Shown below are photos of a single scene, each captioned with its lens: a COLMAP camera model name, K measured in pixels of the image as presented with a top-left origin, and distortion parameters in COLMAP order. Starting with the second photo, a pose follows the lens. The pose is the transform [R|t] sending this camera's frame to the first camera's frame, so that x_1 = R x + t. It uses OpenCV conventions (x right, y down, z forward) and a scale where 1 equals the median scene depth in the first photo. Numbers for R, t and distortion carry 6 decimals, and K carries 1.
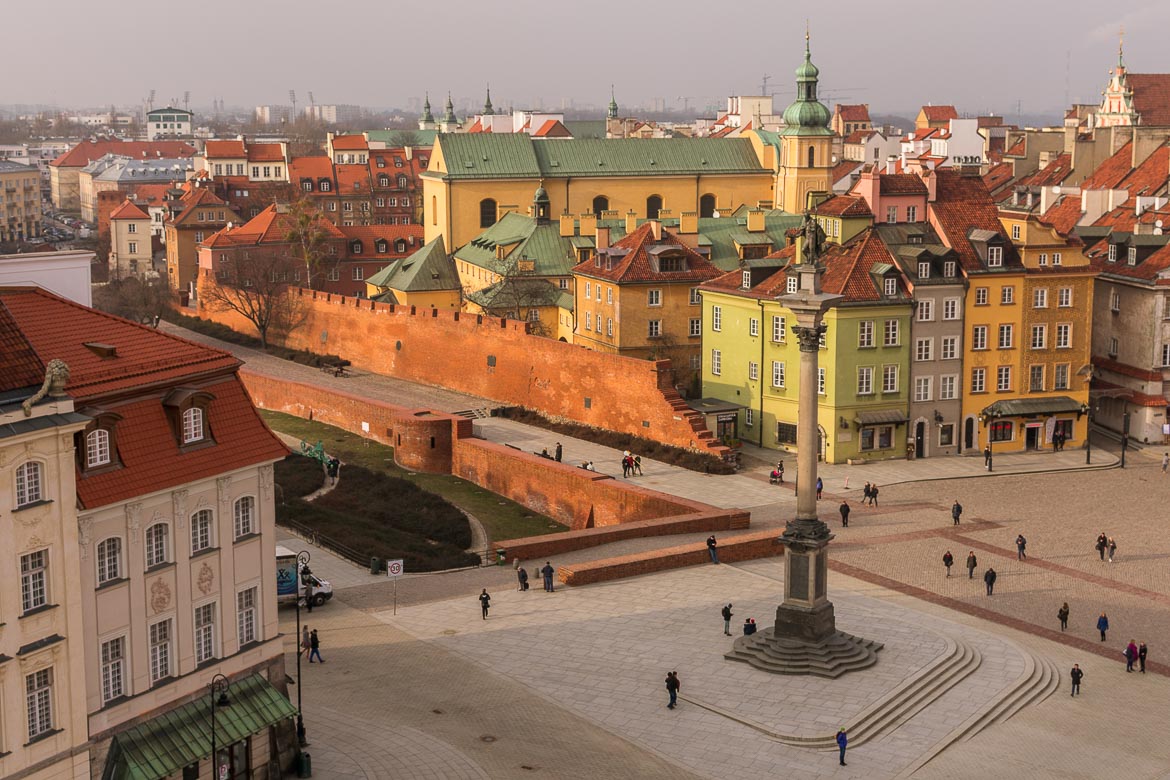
lens RADIAL K [[1775.3, 0, 585.7], [0, 1775.3, 389.3], [0, 0, 1]] dist [0.023578, 0.000000]
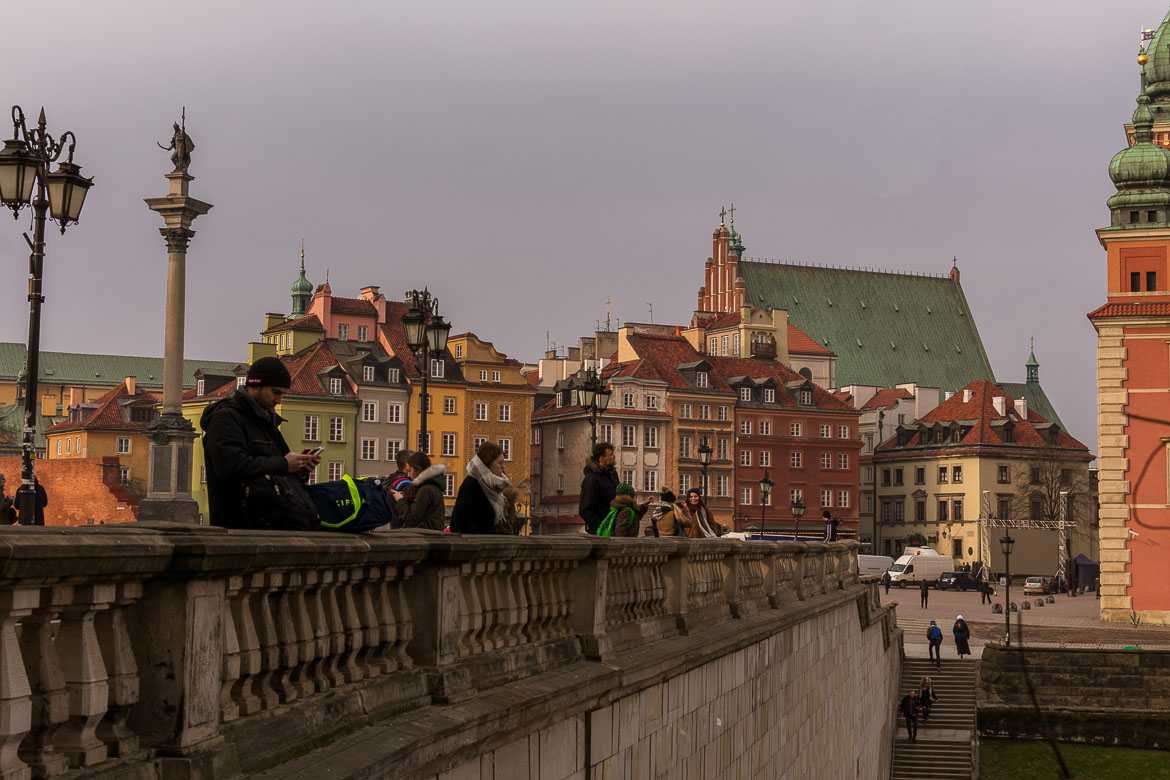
lens RADIAL K [[1775.3, 0, 586.1], [0, 1775.3, 388.8], [0, 0, 1]] dist [0.023578, 0.000000]
pose [[0.973969, 0.033728, 0.224157, 0.078393], [0.021470, 0.970697, -0.239346, 0.192159], [-0.225661, 0.237928, 0.944705, -0.021288]]
